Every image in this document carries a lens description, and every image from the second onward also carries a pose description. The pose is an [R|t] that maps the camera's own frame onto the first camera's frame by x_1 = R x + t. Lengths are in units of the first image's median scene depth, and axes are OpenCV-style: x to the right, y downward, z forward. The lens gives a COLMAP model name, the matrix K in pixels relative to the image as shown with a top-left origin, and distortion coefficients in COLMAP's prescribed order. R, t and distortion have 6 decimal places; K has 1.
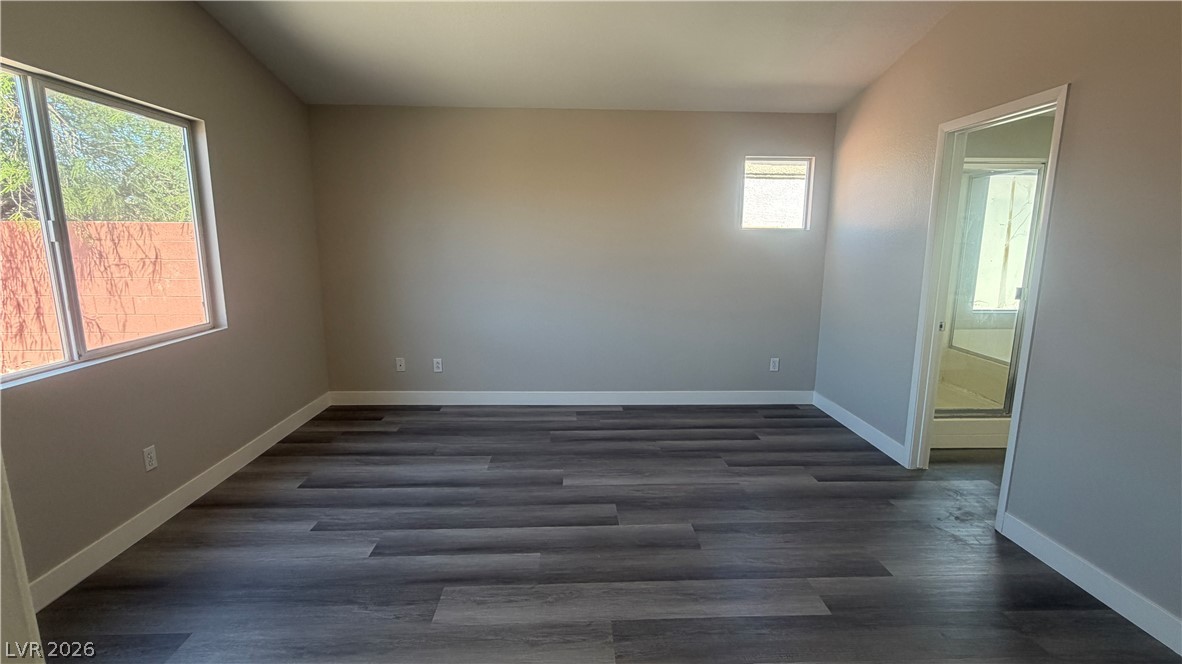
lens RADIAL K [[543.3, 0, 592.8], [0, 543.3, 333.1], [0, 0, 1]] dist [0.004023, 0.000210]
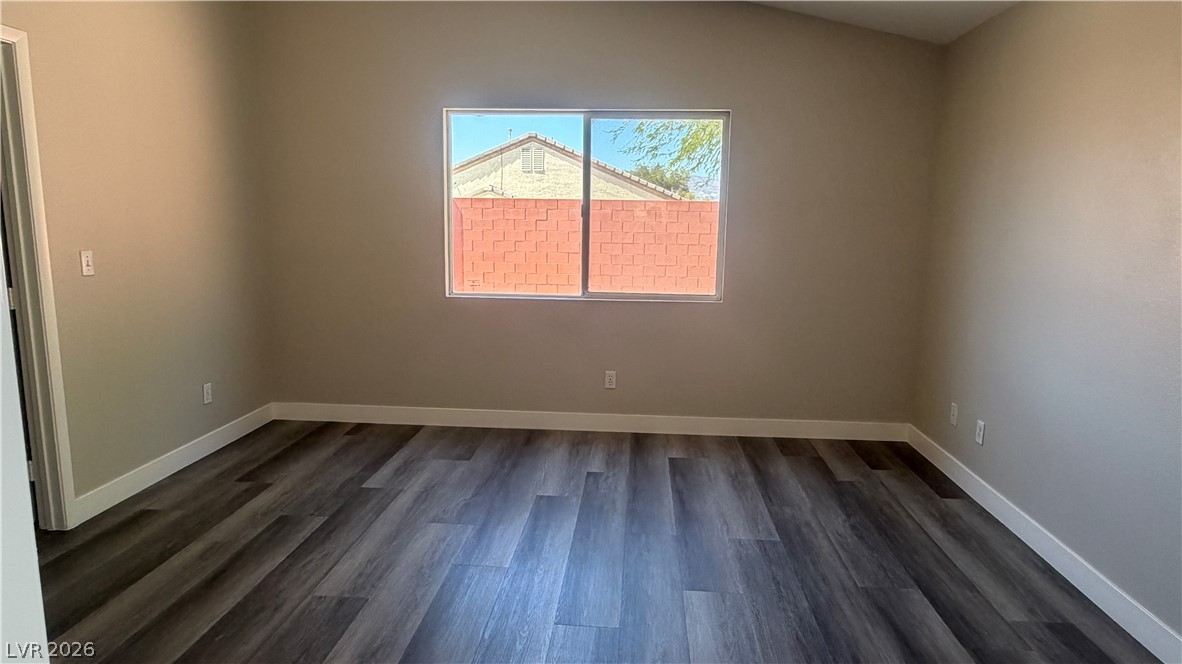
lens RADIAL K [[716.9, 0, 591.2], [0, 716.9, 333.2], [0, 0, 1]] dist [-0.000663, -0.000283]
pose [[-0.123094, 0.140240, -0.982436, 0.689143], [-0.189614, 0.968403, 0.161994, -0.120410], [0.974112, 0.206224, -0.092613, 0.831253]]
